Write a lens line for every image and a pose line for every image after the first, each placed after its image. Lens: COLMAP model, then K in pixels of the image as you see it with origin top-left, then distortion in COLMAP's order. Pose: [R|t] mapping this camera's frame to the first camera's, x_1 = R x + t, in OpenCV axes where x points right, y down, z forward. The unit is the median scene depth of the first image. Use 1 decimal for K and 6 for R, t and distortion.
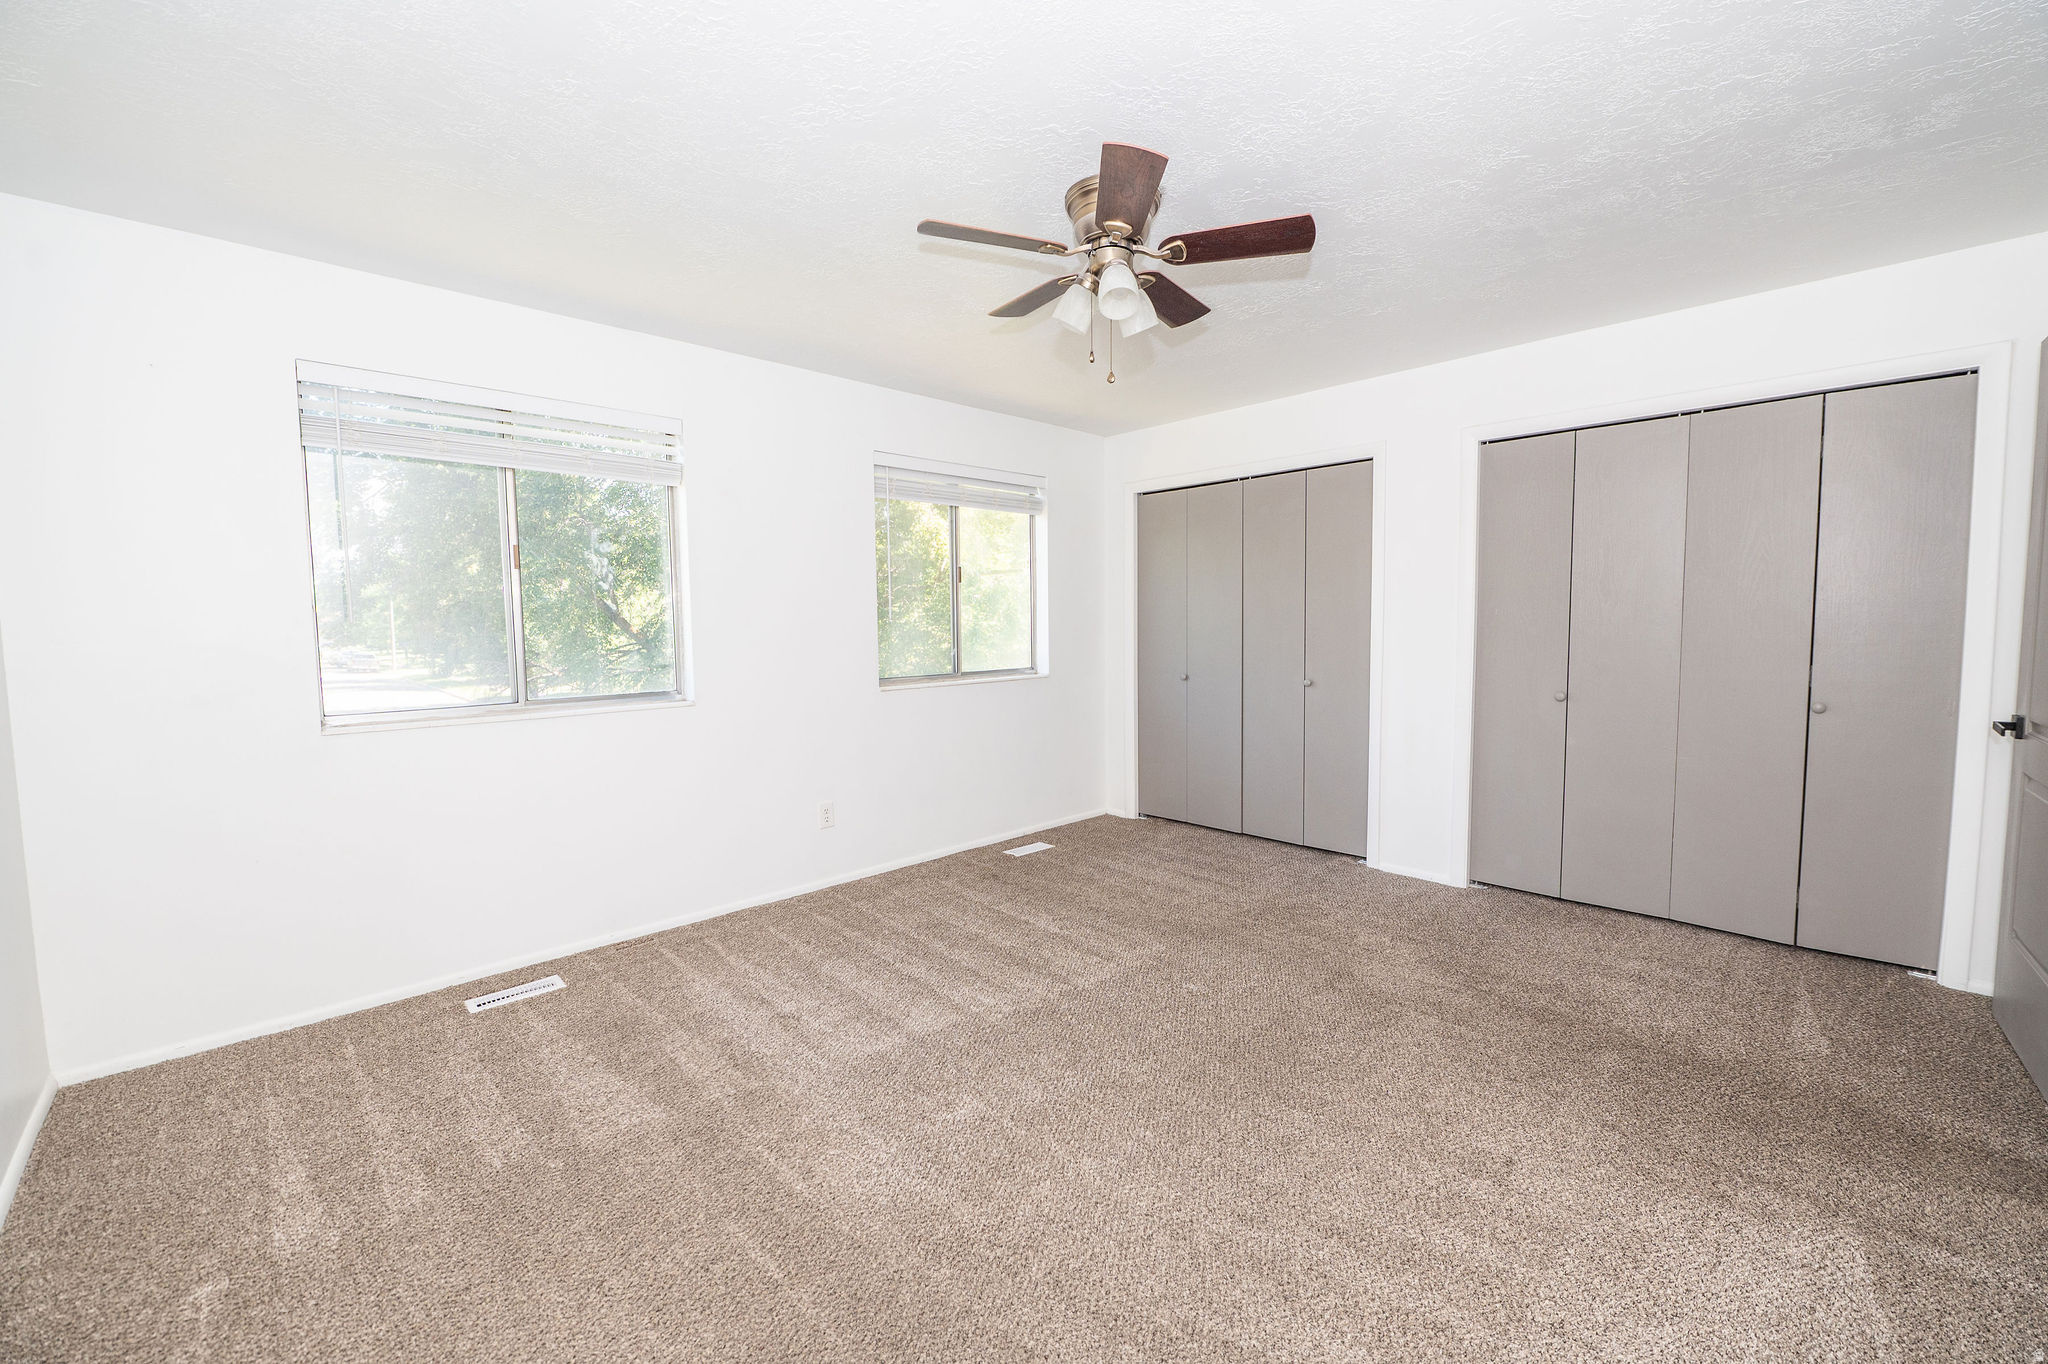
lens RADIAL K [[819.8, 0, 1031.8], [0, 819.8, 684.1], [0, 0, 1]] dist [-0.010604, -0.000322]
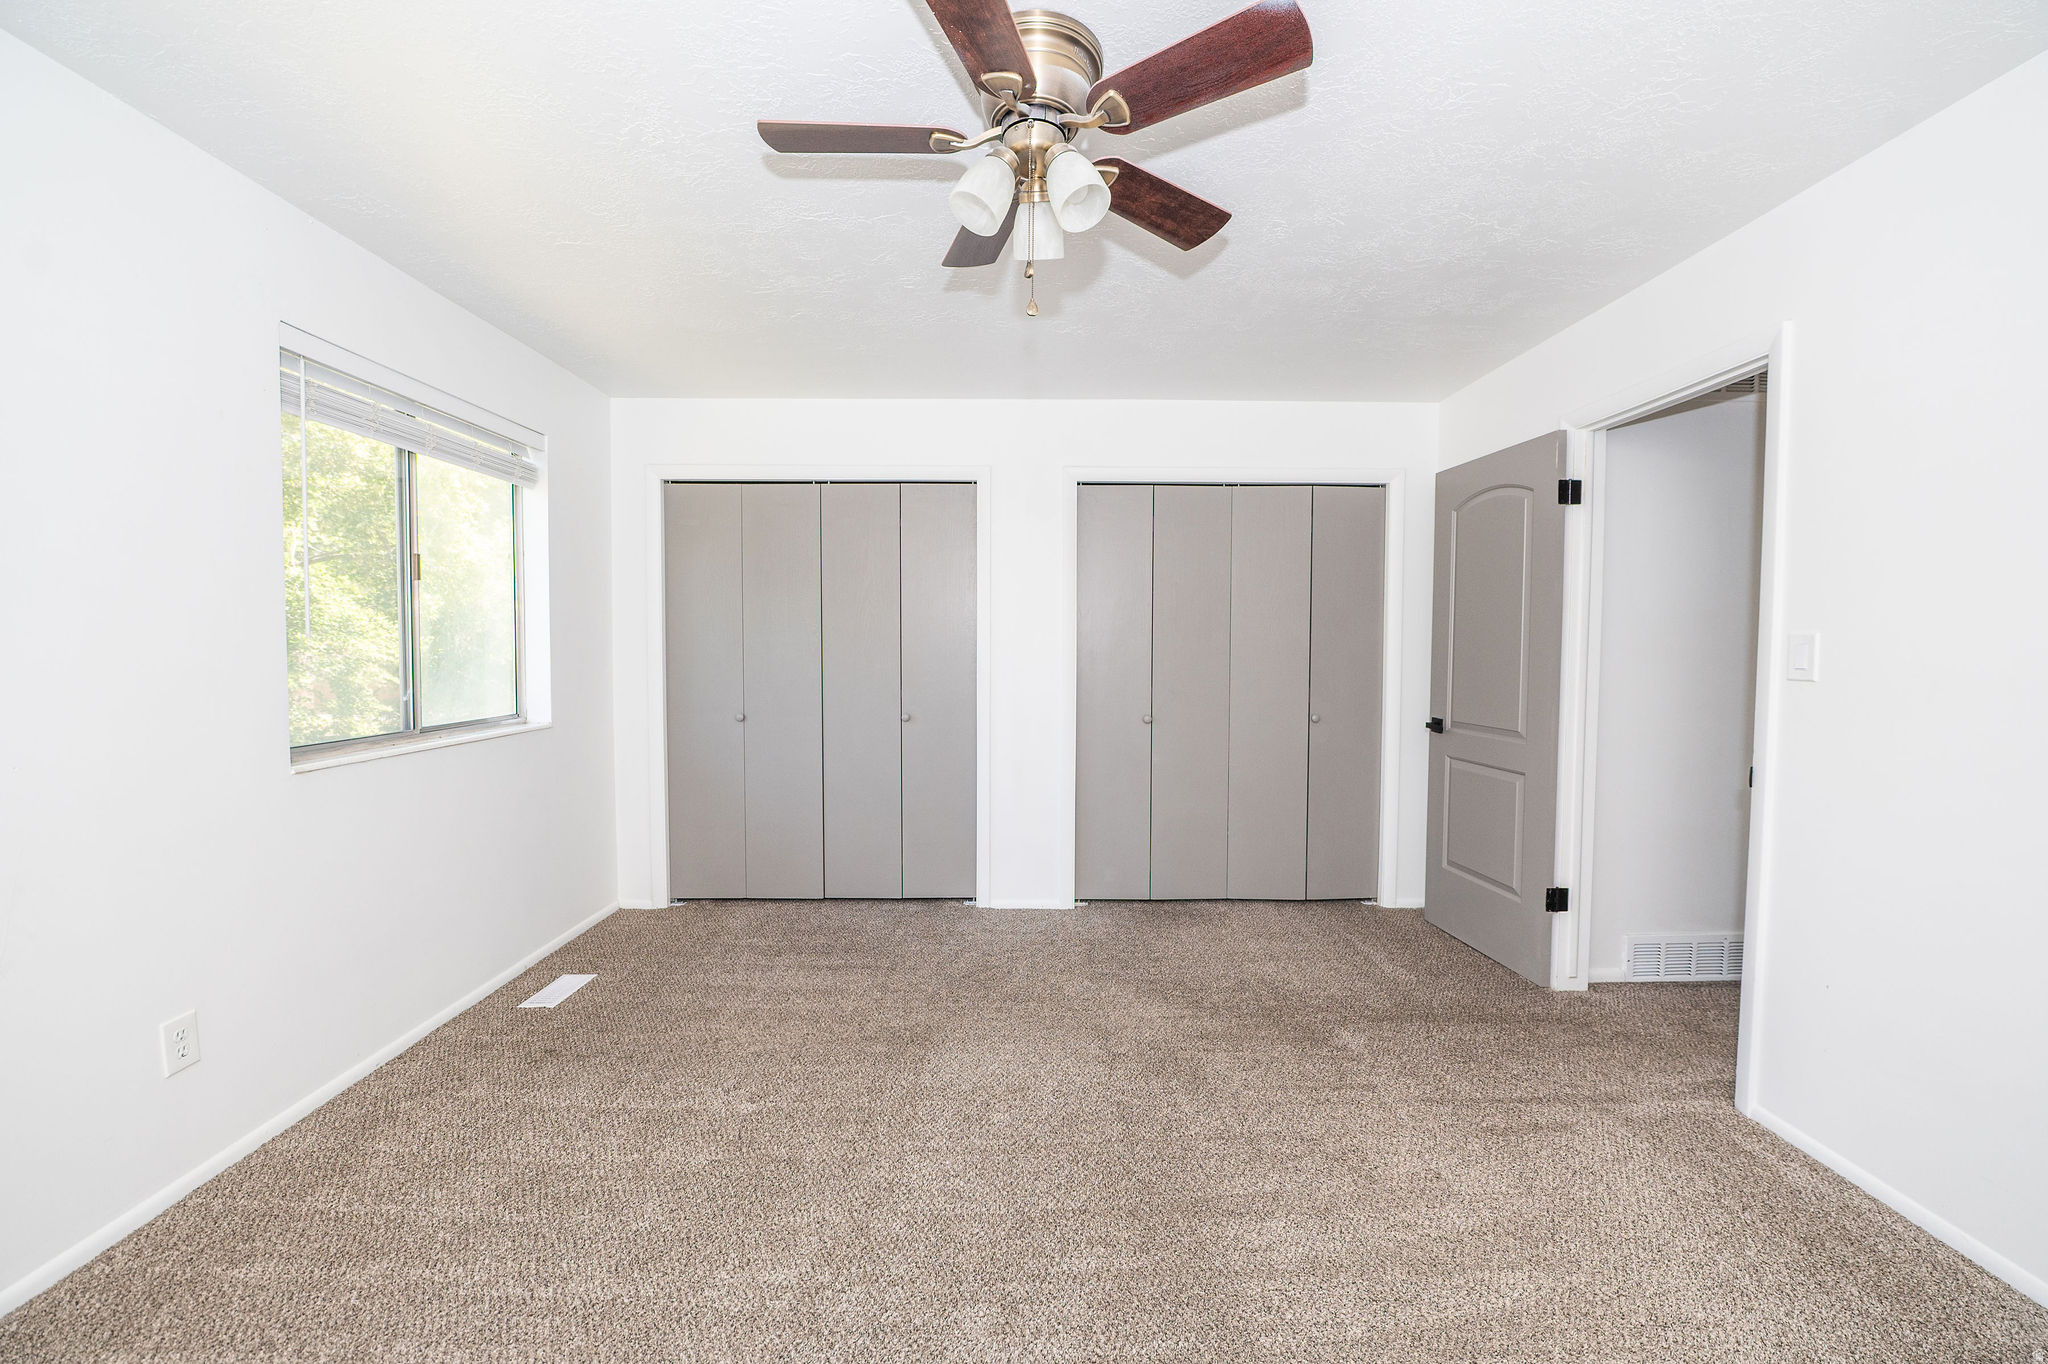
lens RADIAL K [[823.6, 0, 1031.9], [0, 823.6, 678.1], [0, 0, 1]] dist [-0.012534, -0.000920]
pose [[0.684460, -0.017518, 0.728840, -0.249134], [0.042905, 0.998946, -0.016282, -0.025789], [-0.727787, 0.042416, 0.684491, 0.298931]]
